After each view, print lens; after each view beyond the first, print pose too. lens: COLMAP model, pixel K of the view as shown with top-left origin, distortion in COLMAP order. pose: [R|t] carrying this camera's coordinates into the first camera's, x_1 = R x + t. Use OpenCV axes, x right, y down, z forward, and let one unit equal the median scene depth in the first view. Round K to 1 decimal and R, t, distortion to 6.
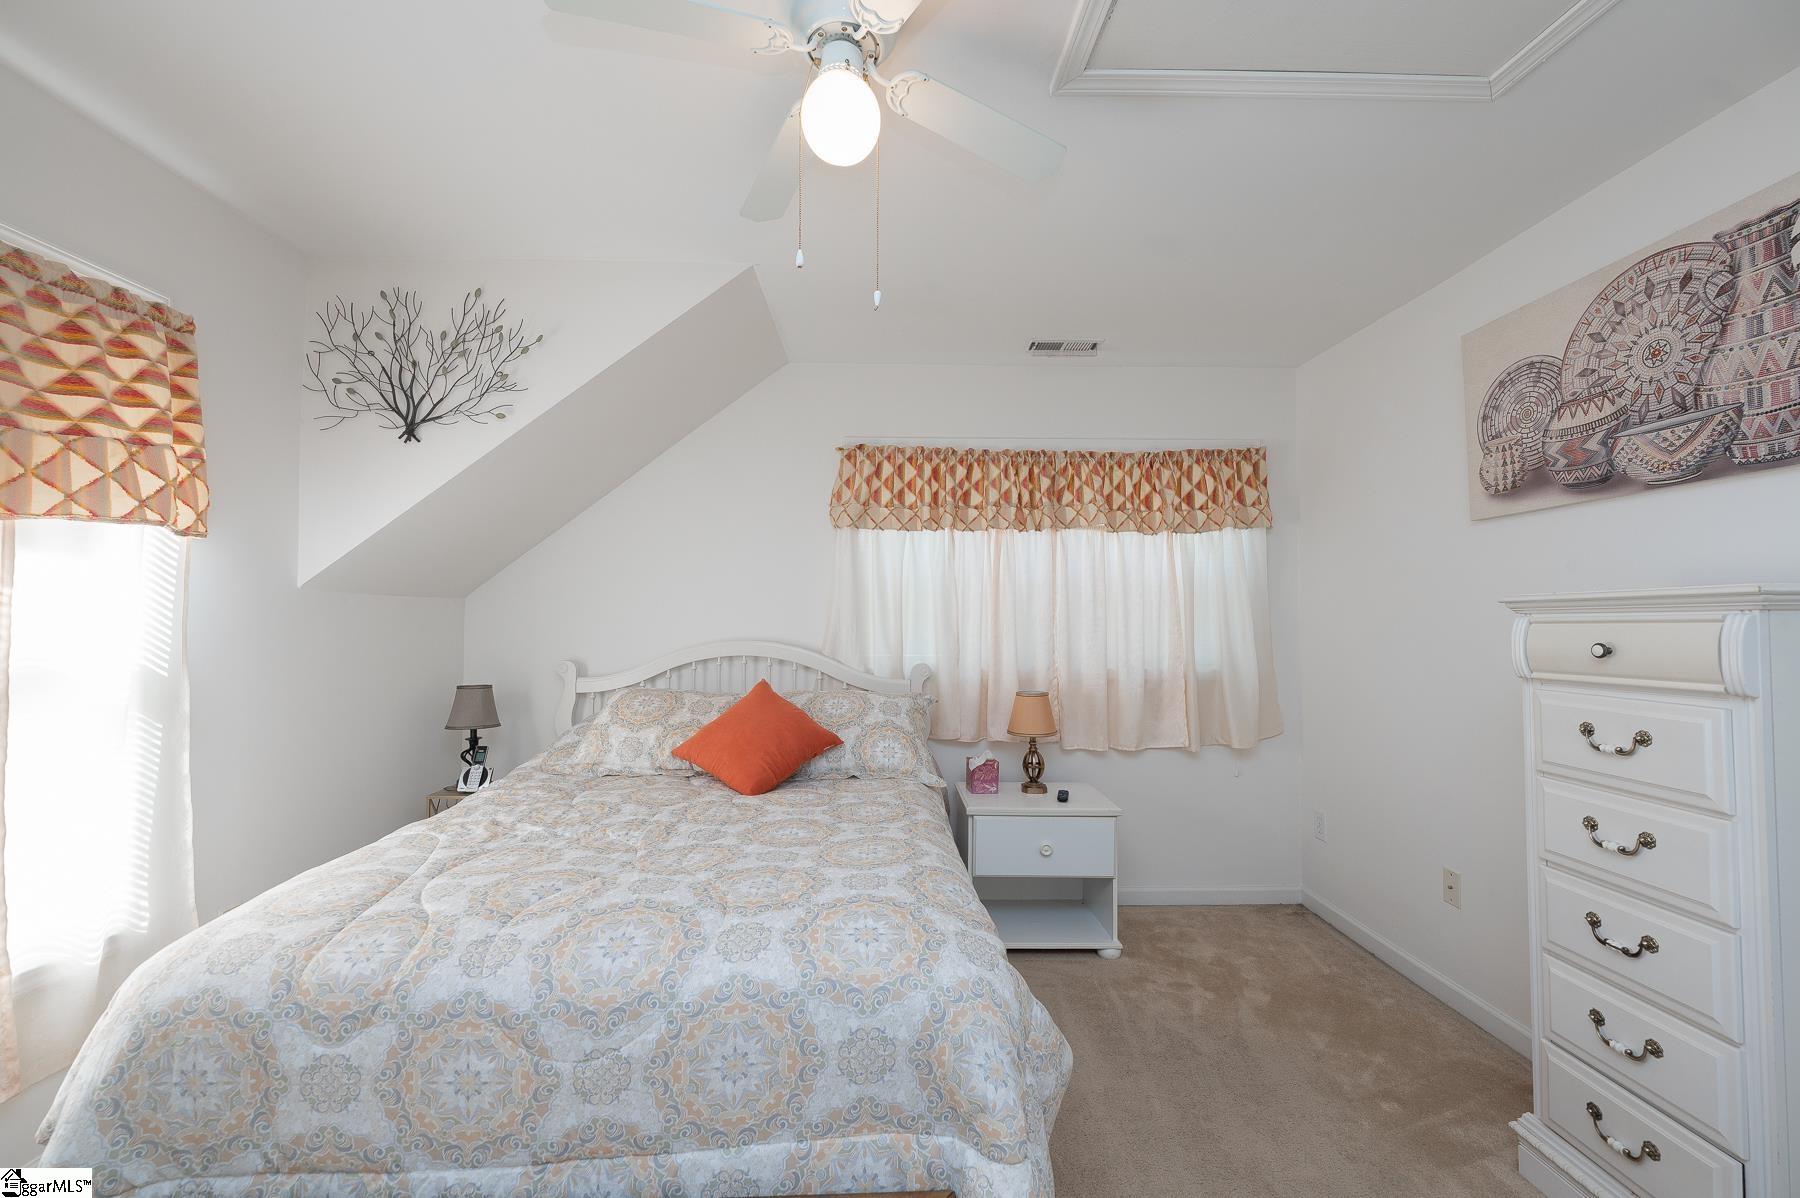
lens RADIAL K [[720.8, 0, 900.0], [0, 720.8, 599.0], [0, 0, 1]] dist [-0.000655, -0.000132]
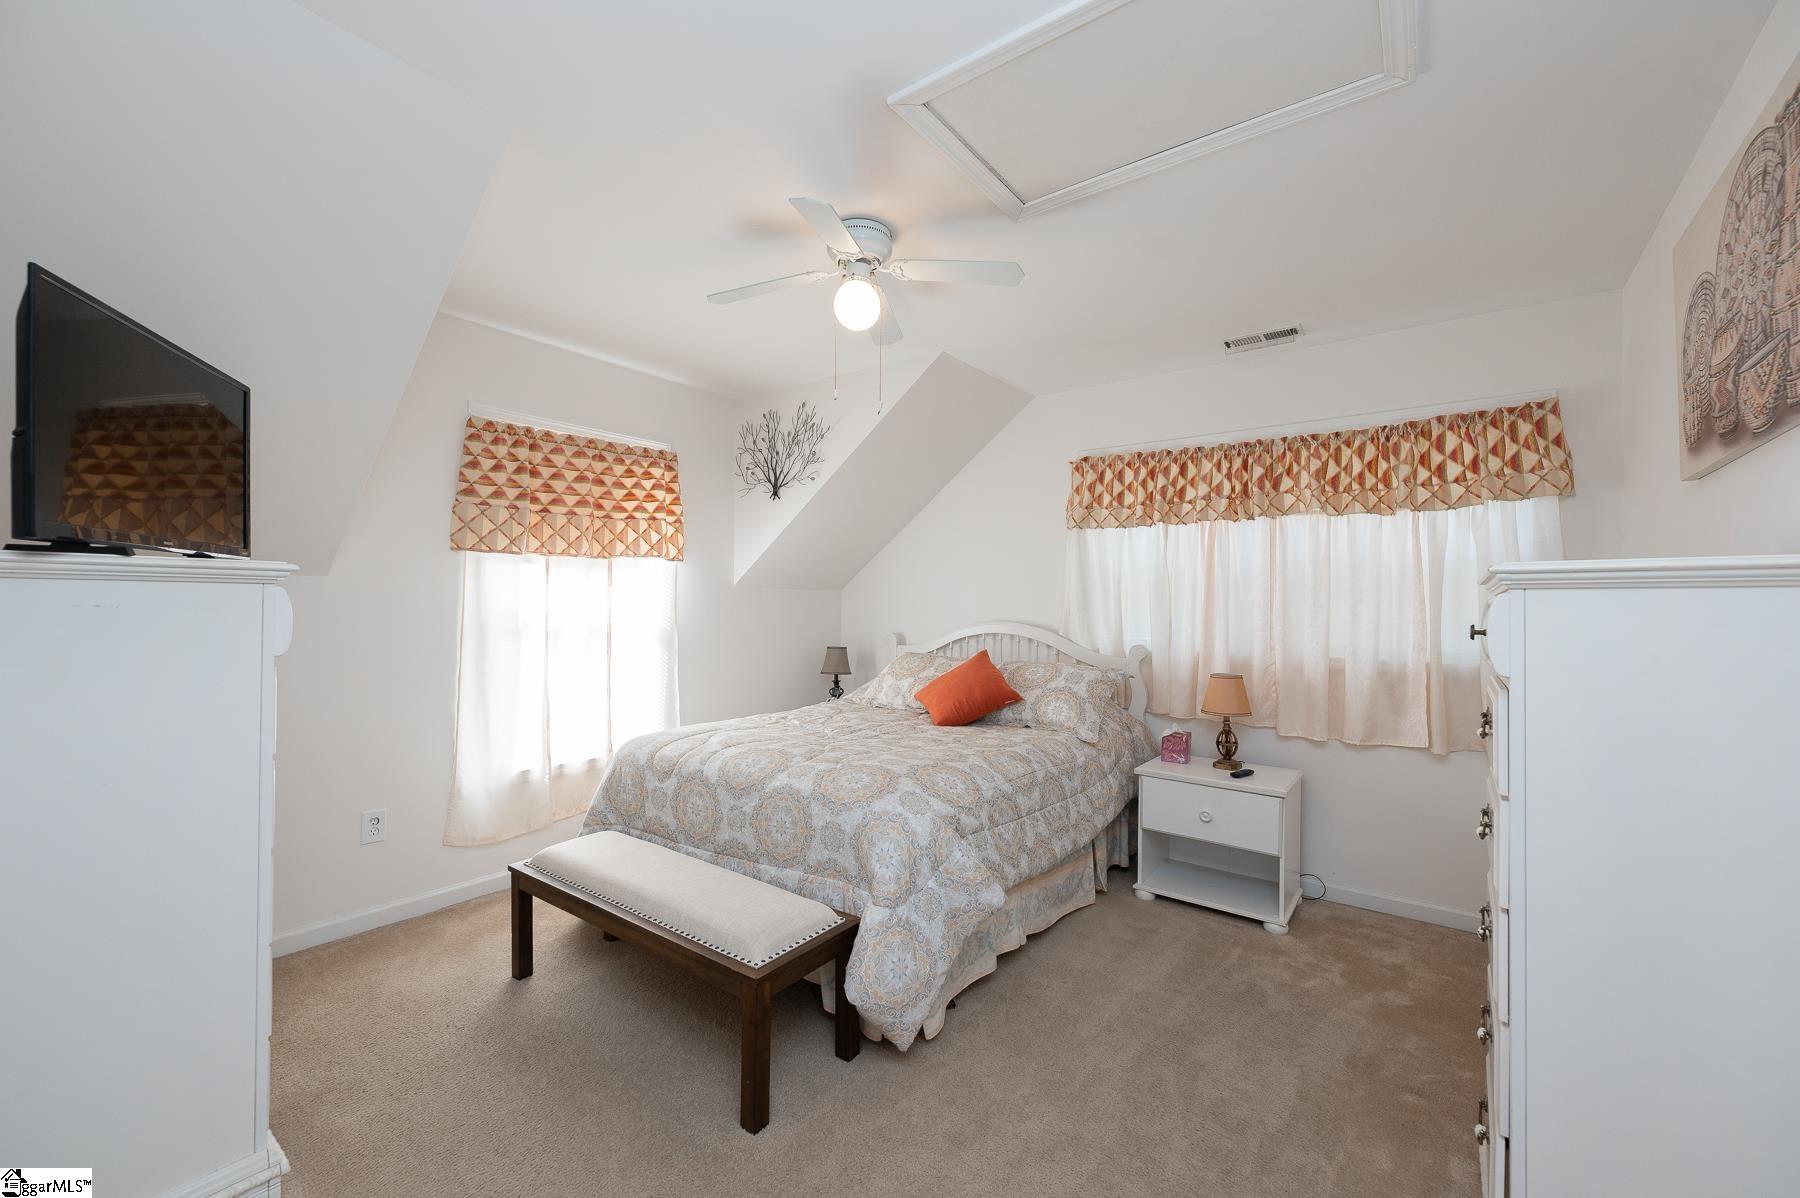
lens RADIAL K [[720.8, 0, 900.0], [0, 720.8, 599.0], [0, 0, 1]] dist [-0.000655, -0.000132]
pose [[0.784606, -0.001845, -0.619993, 0.480145], [0.009310, 0.999918, 0.008806, 0.005046], [0.619925, -0.012681, 0.784558, -0.128251]]
